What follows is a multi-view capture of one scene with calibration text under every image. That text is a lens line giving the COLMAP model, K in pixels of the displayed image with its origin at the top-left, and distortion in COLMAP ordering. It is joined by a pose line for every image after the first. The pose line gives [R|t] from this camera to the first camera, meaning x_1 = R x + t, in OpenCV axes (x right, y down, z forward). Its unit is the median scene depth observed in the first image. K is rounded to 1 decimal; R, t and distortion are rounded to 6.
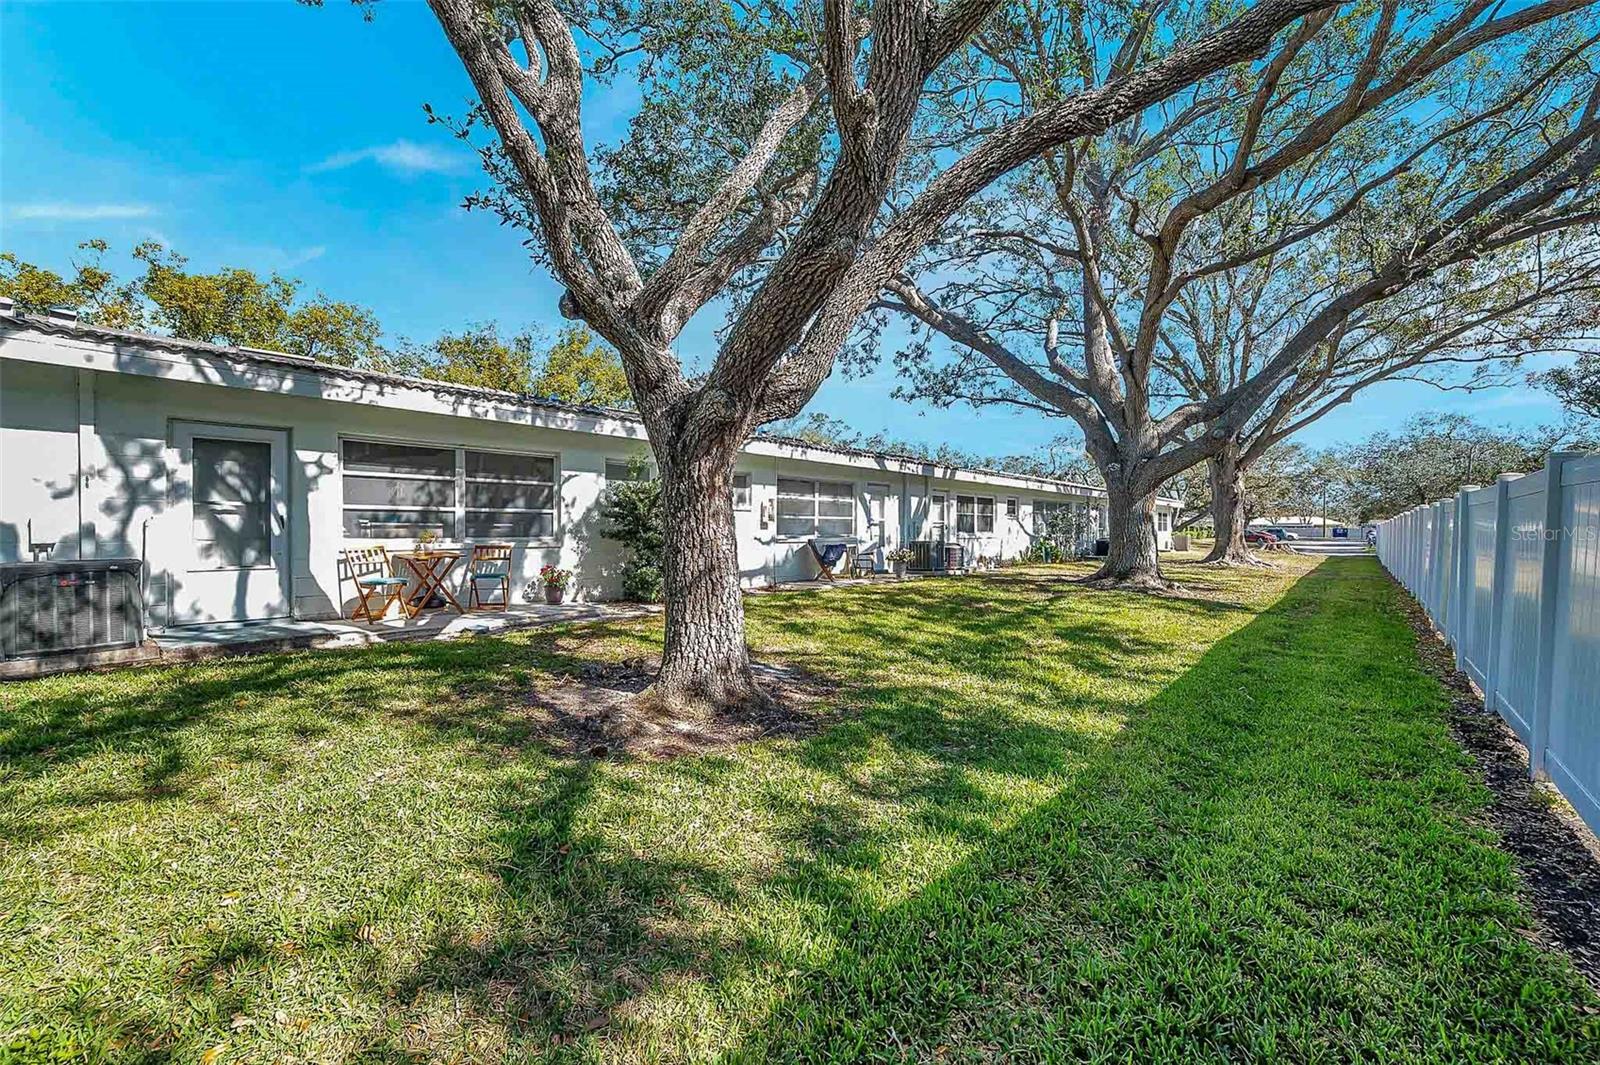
lens RADIAL K [[638.8, 0, 800.0], [0, 638.8, 532.5], [0, 0, 1]] dist [-0.001973, -0.000199]
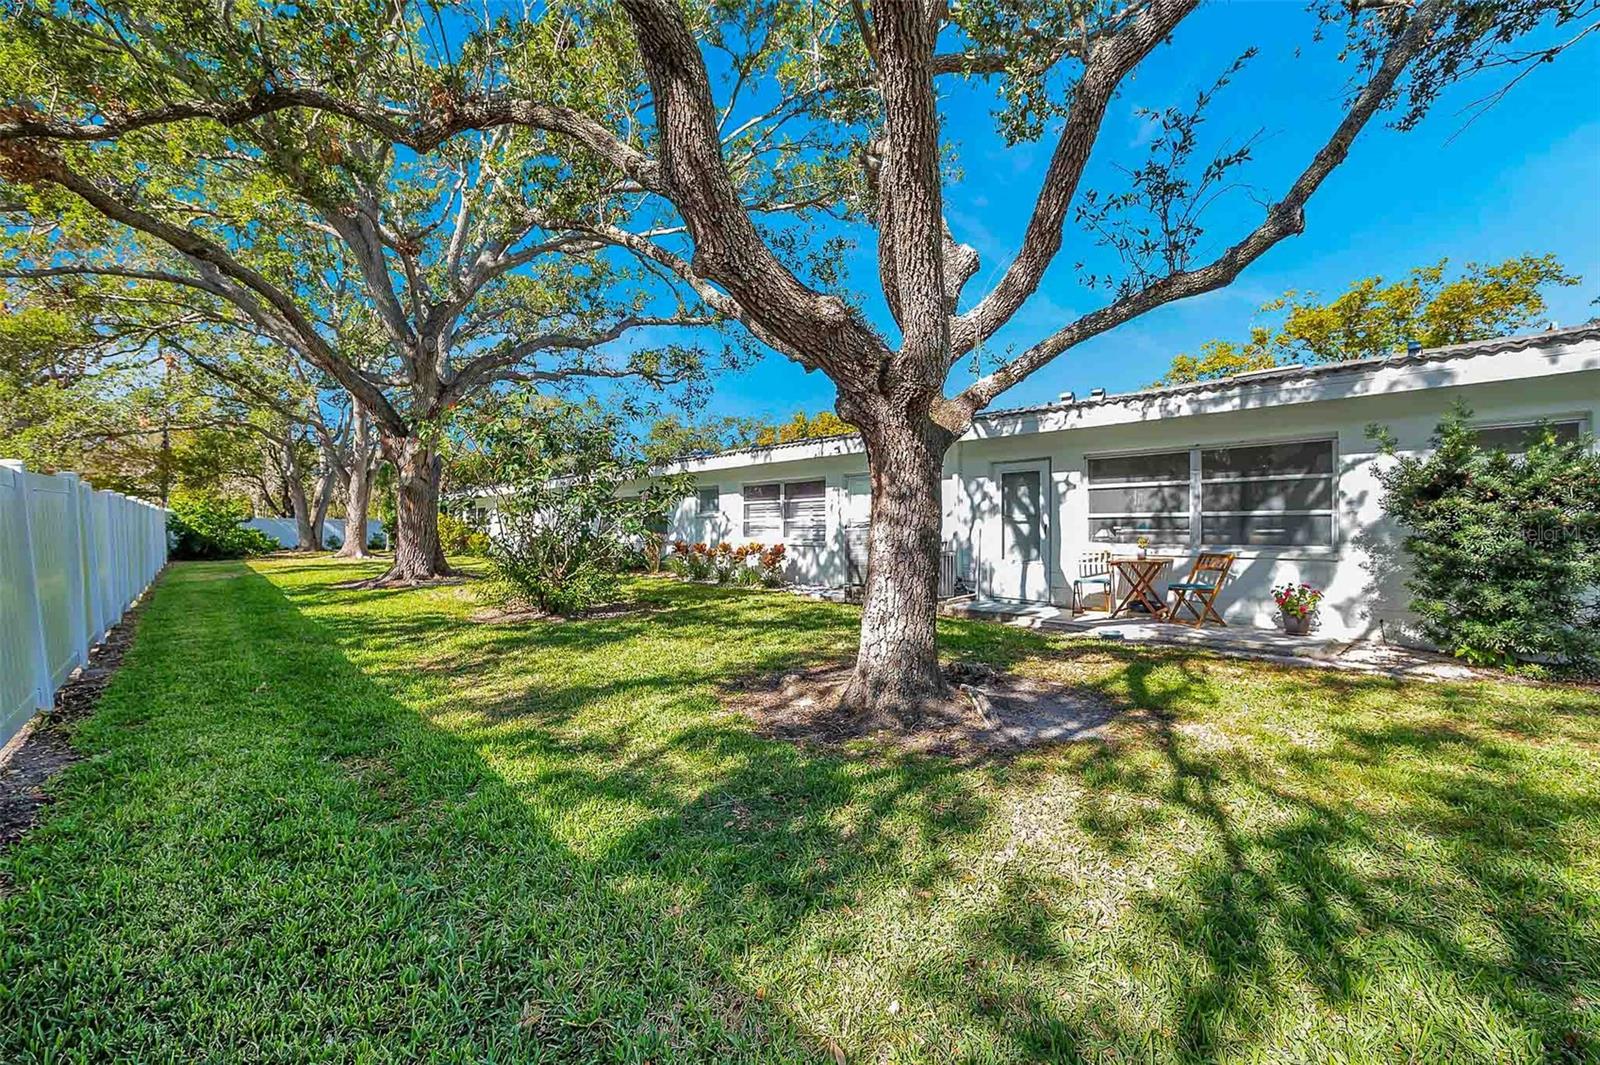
lens RADIAL K [[633.2, 0, 800.0], [0, 633.2, 532.5], [0, 0, 1]] dist [0.000029, 0.000014]
pose [[-0.093443, -0.002672, -0.995621, 0.524609], [-0.011596, 0.999931, -0.001596, -0.001167], [0.995557, 0.011396, -0.093467, 0.603103]]
